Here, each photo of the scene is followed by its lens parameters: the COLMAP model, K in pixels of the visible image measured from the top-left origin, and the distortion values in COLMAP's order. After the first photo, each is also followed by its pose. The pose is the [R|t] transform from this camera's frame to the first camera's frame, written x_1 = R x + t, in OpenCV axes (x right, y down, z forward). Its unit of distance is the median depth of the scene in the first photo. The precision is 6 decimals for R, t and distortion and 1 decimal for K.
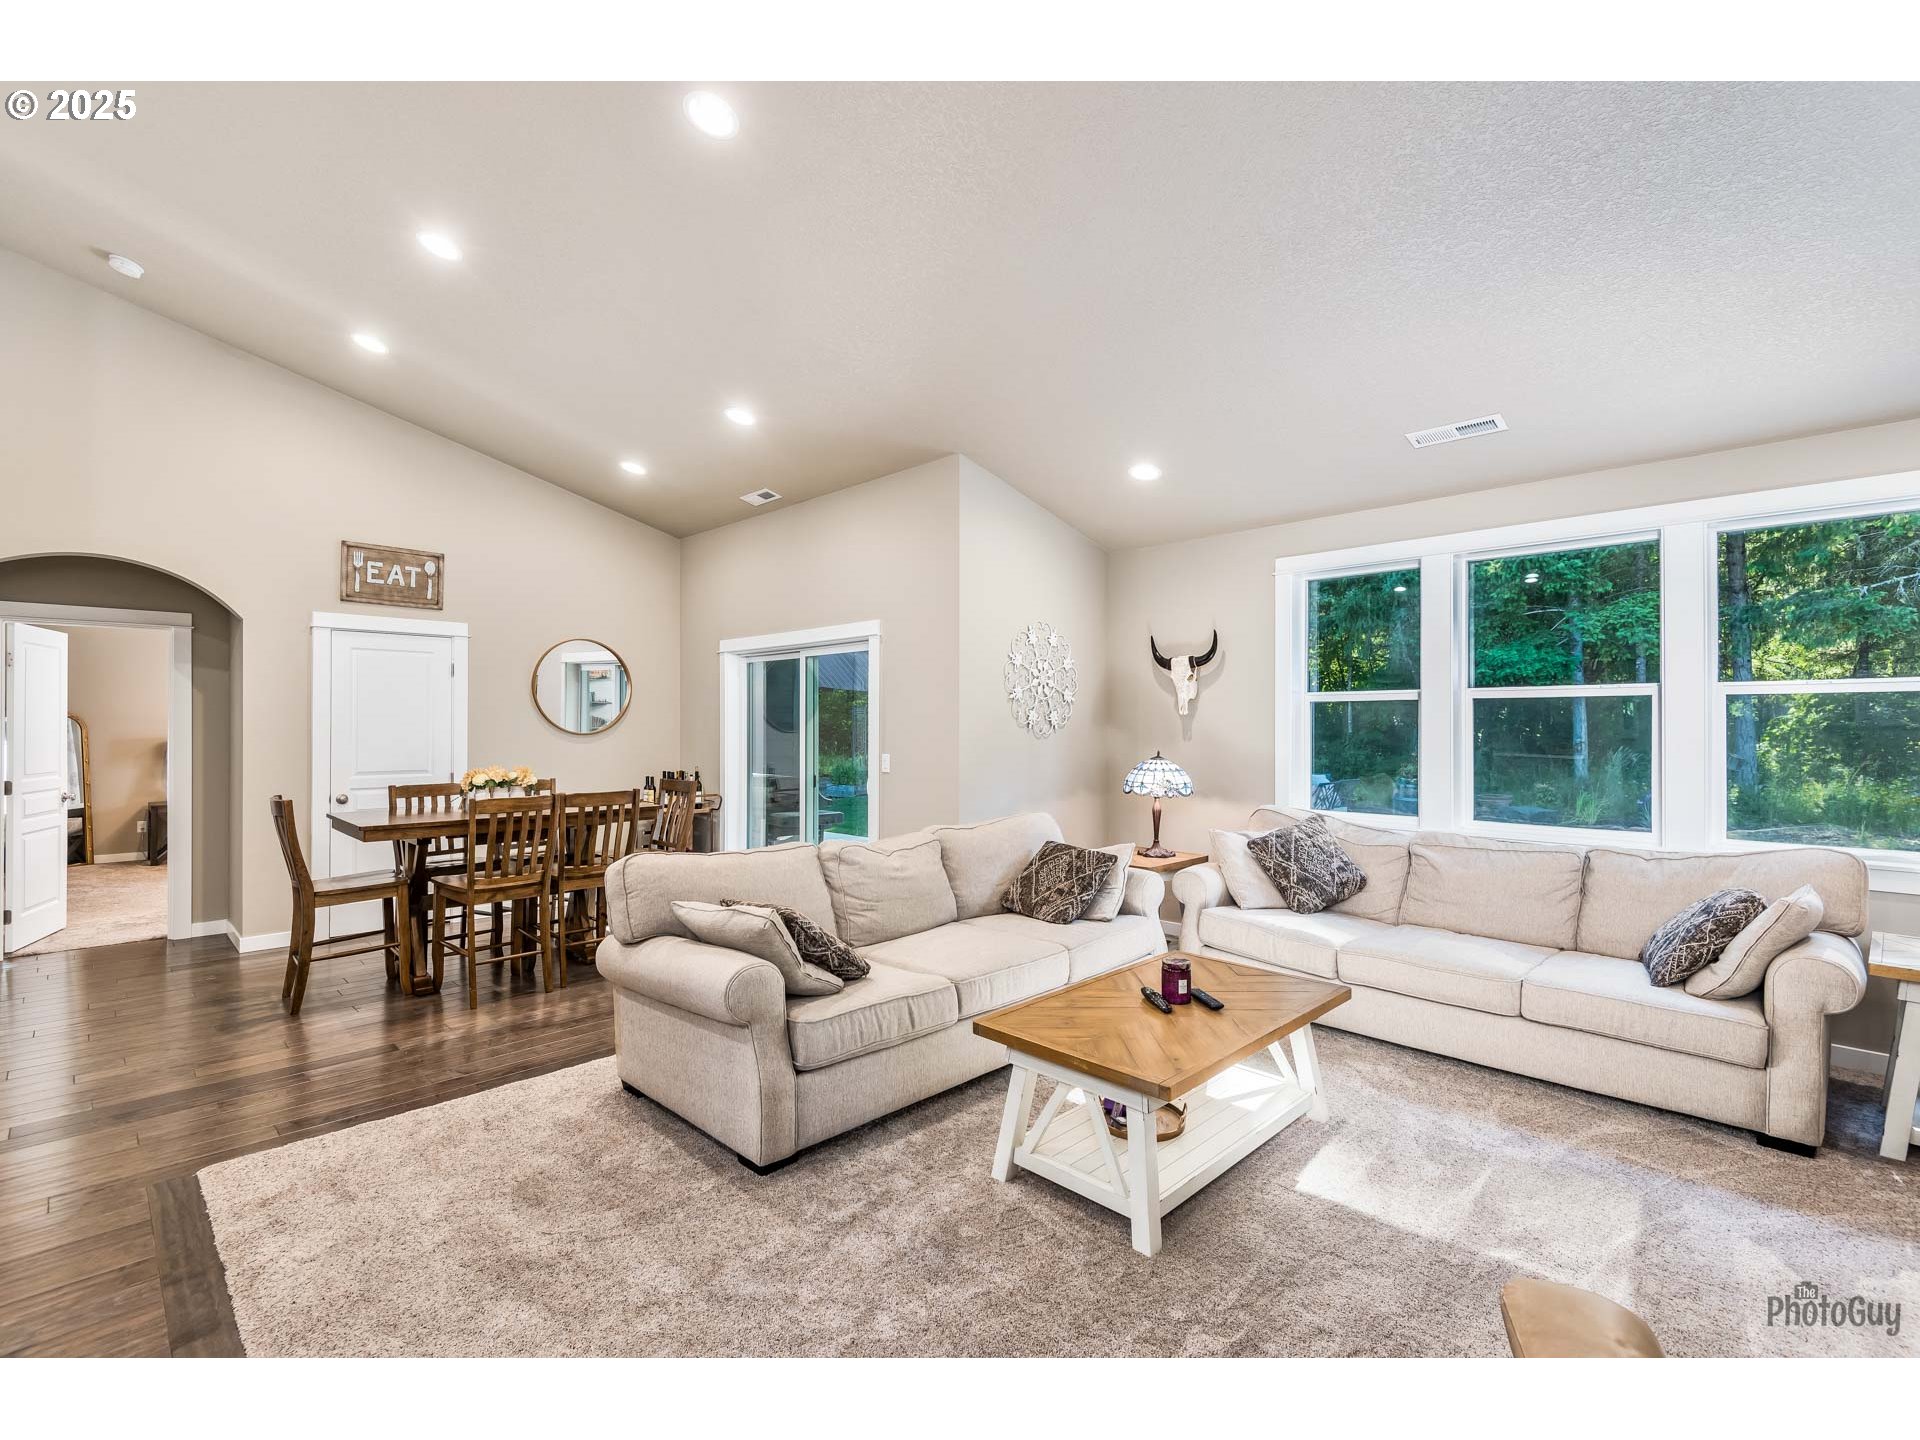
lens RADIAL K [[867.6, 0, 969.6], [0, 867.6, 719.1], [0, 0, 1]] dist [0.018546, -0.011622]
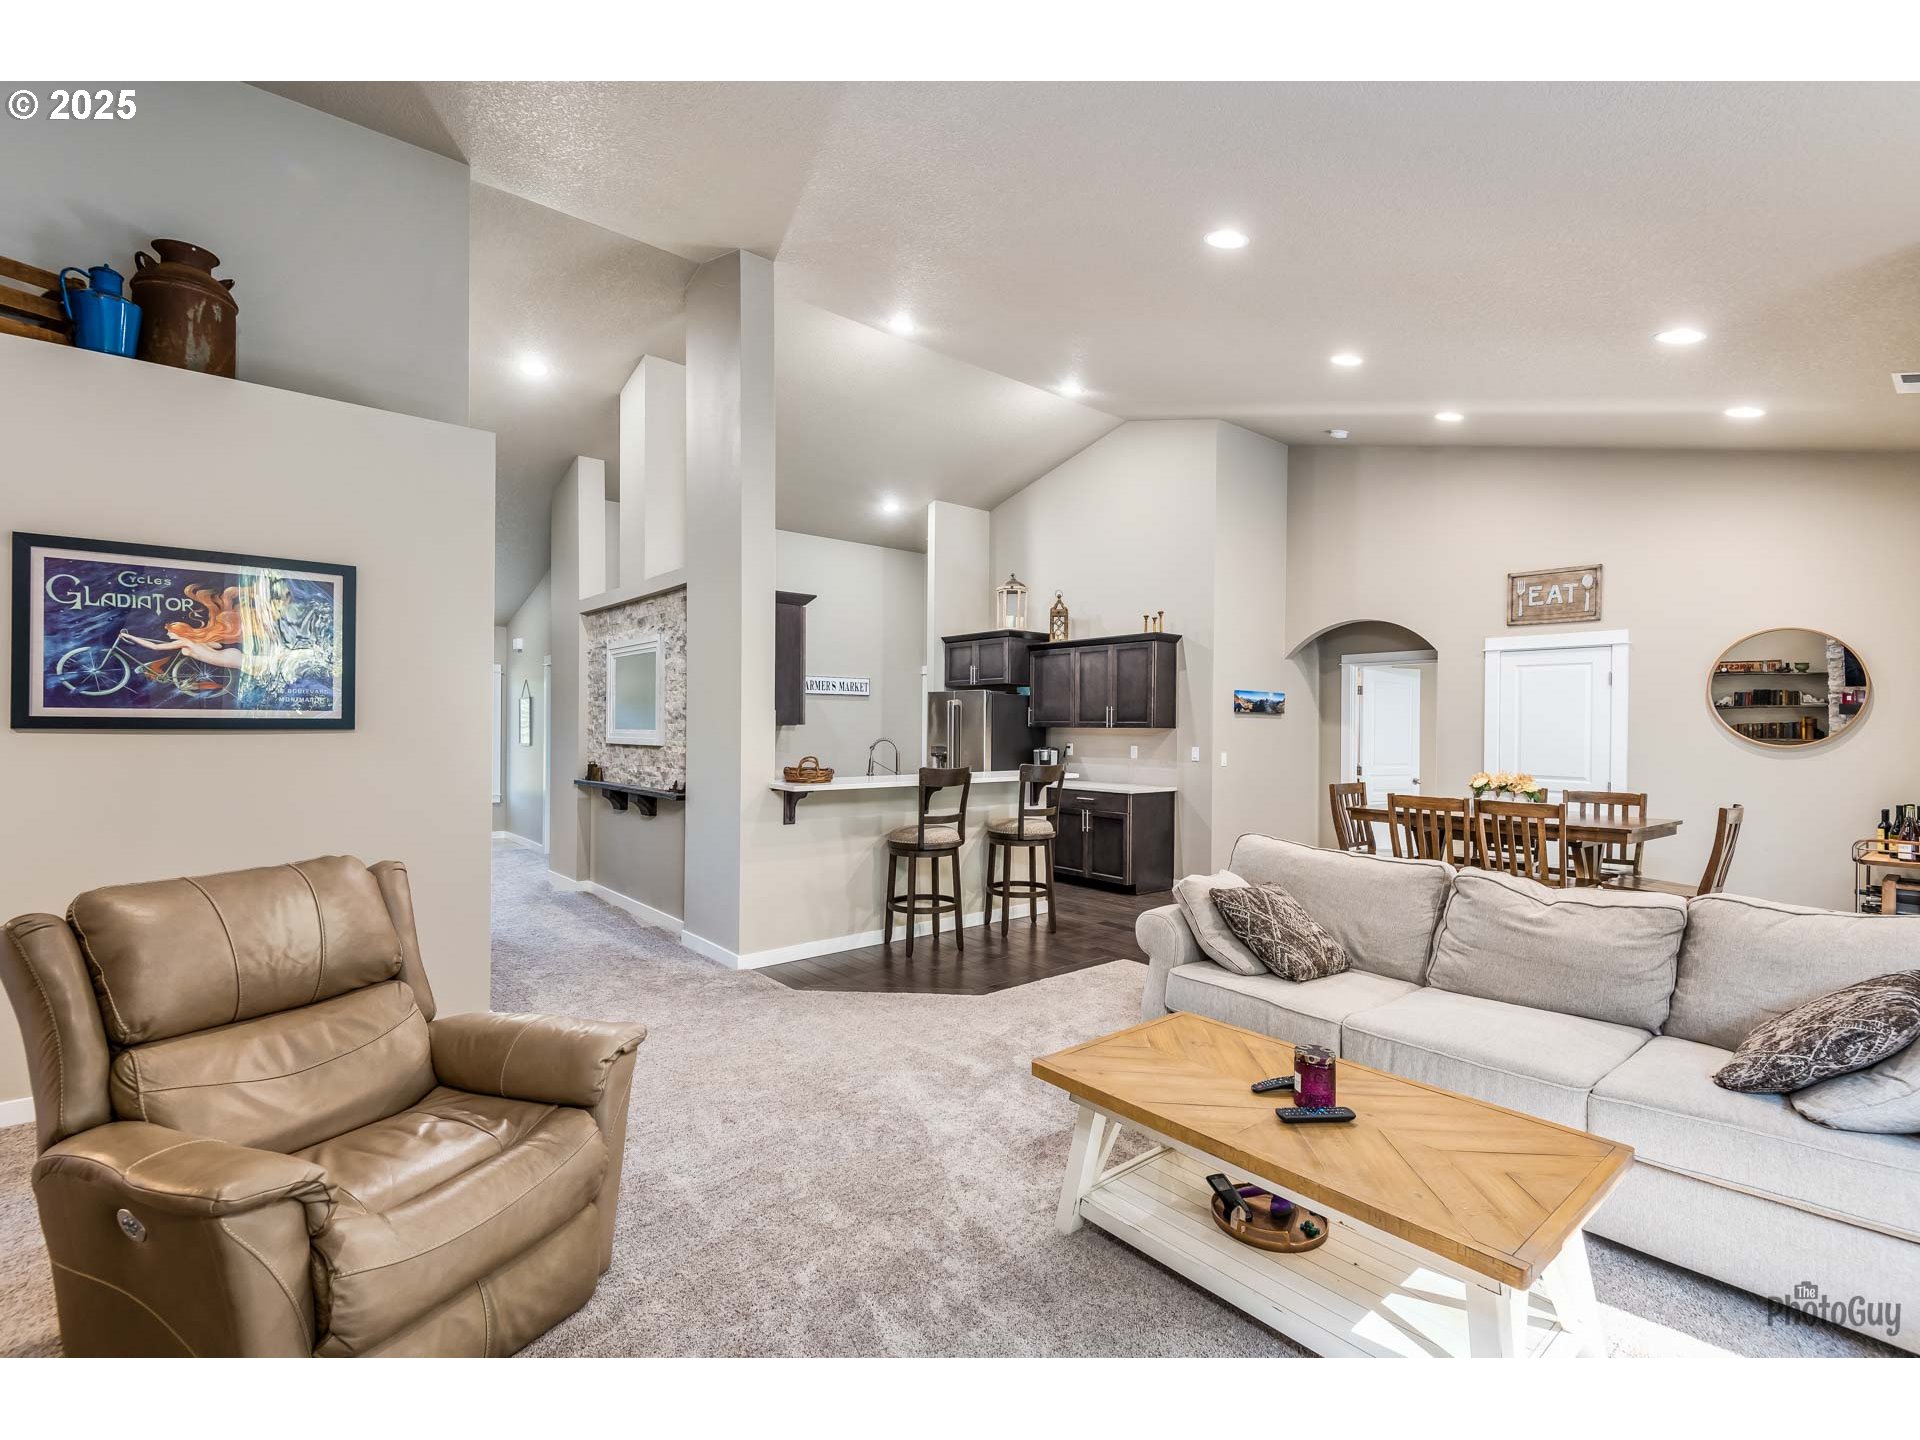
lens RADIAL K [[867.6, 0, 965.1], [0, 867.6, 726.4], [0, 0, 1]] dist [0.018546, -0.011622]
pose [[-0.095437, -0.002872, -0.995431, 0.619190], [-0.001098, 0.999996, -0.002780, 0.002689], [0.995435, 0.000827, -0.095440, 0.479774]]
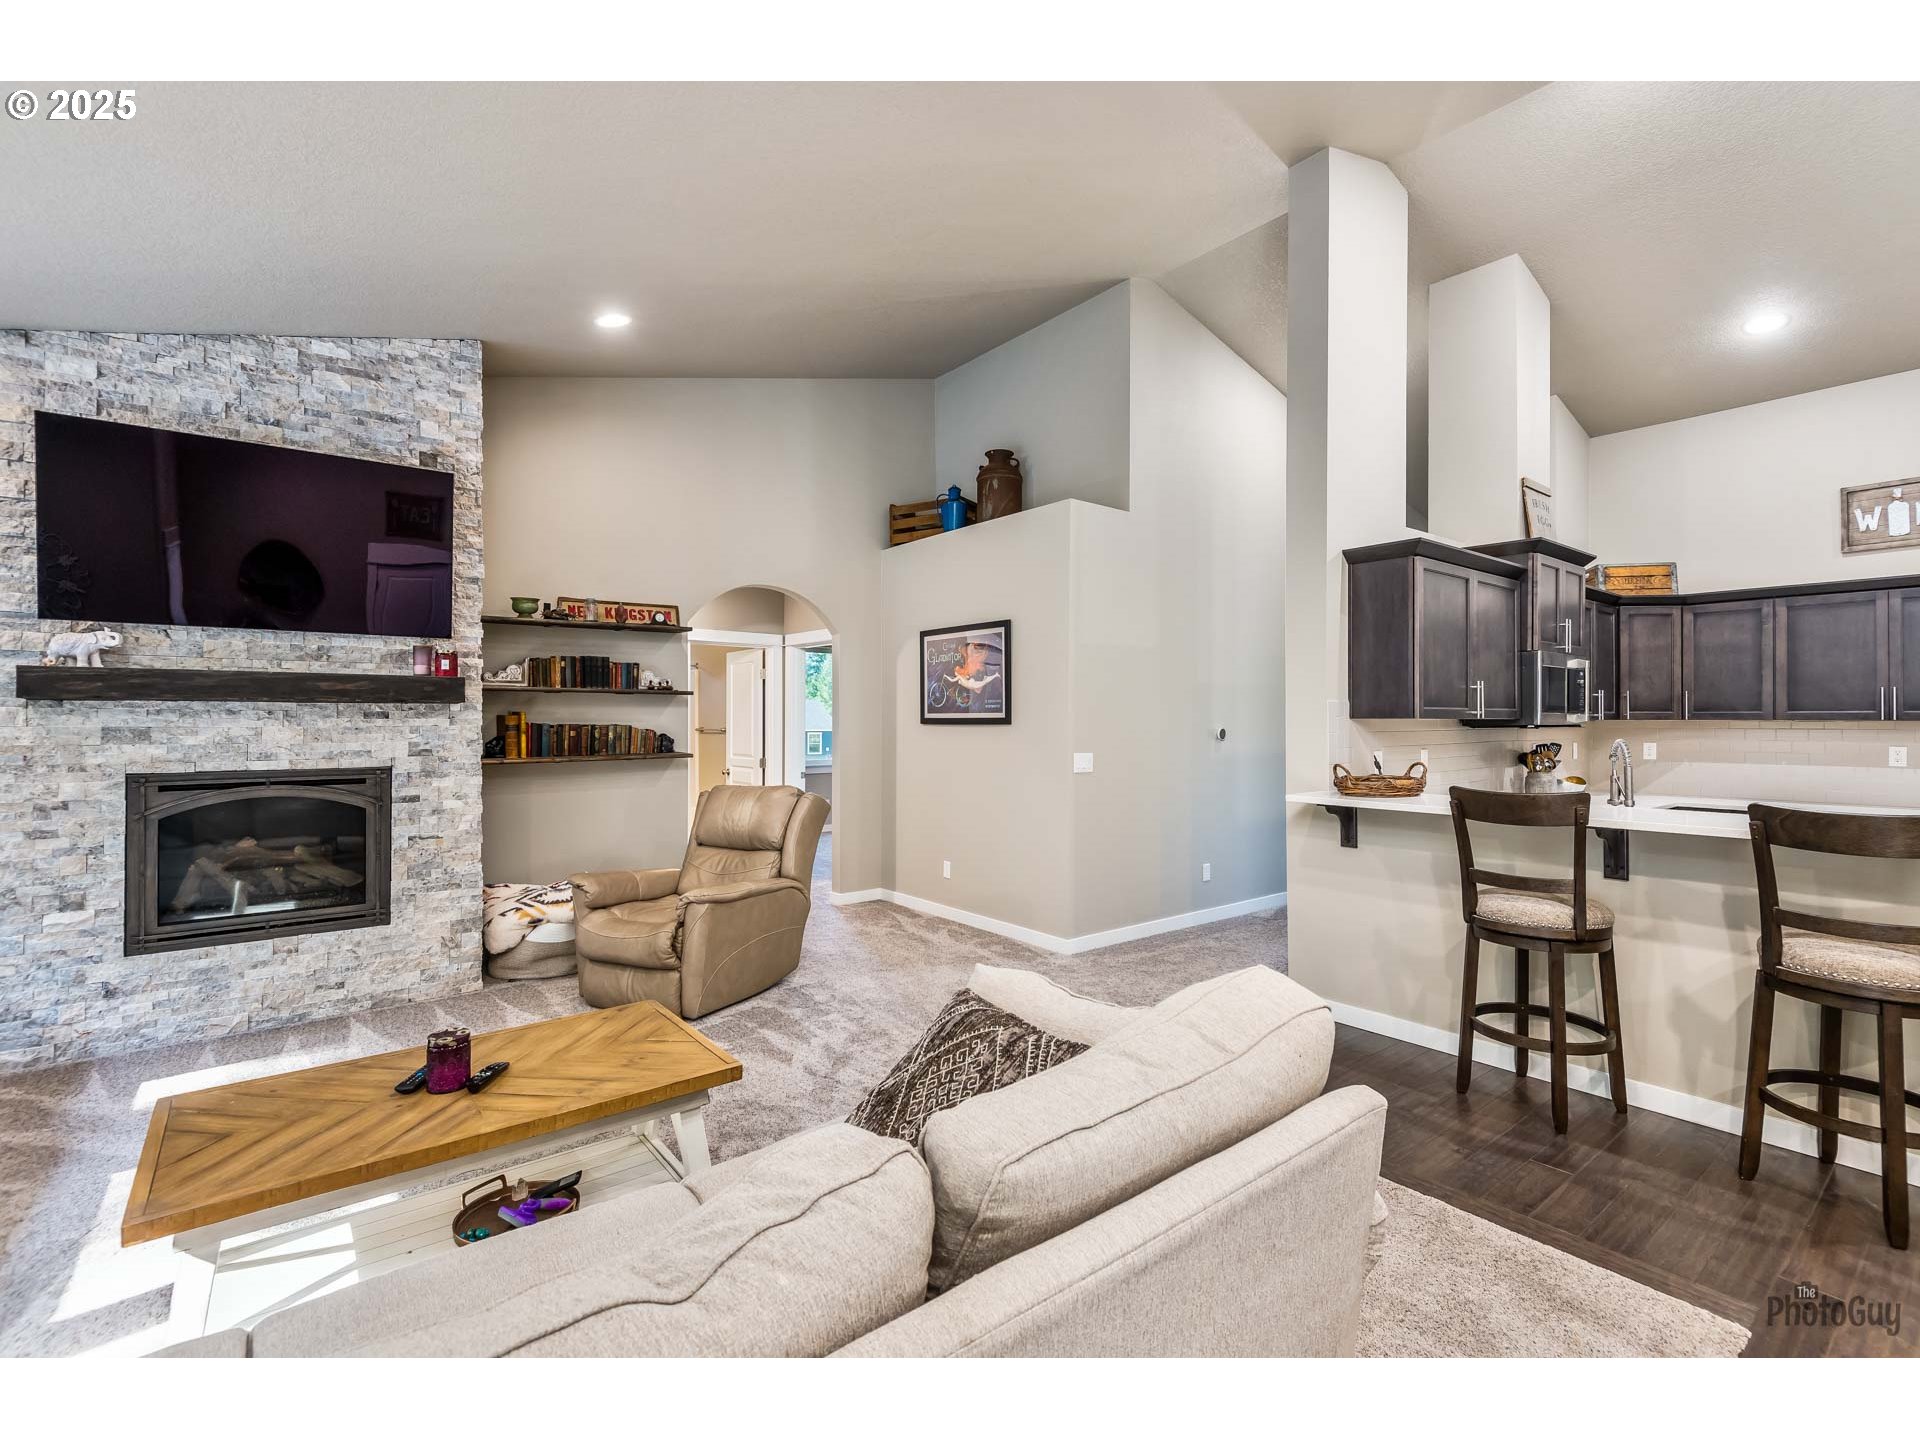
lens RADIAL K [[867.6, 0, 971.4], [0, 867.6, 713.7], [0, 0, 1]] dist [0.018546, -0.011622]
pose [[-0.992585, -0.002506, 0.121525, -0.187767], [-0.004177, 0.999900, -0.013494, 0.005311], [-0.121480, -0.013902, -0.992497, 1.051497]]
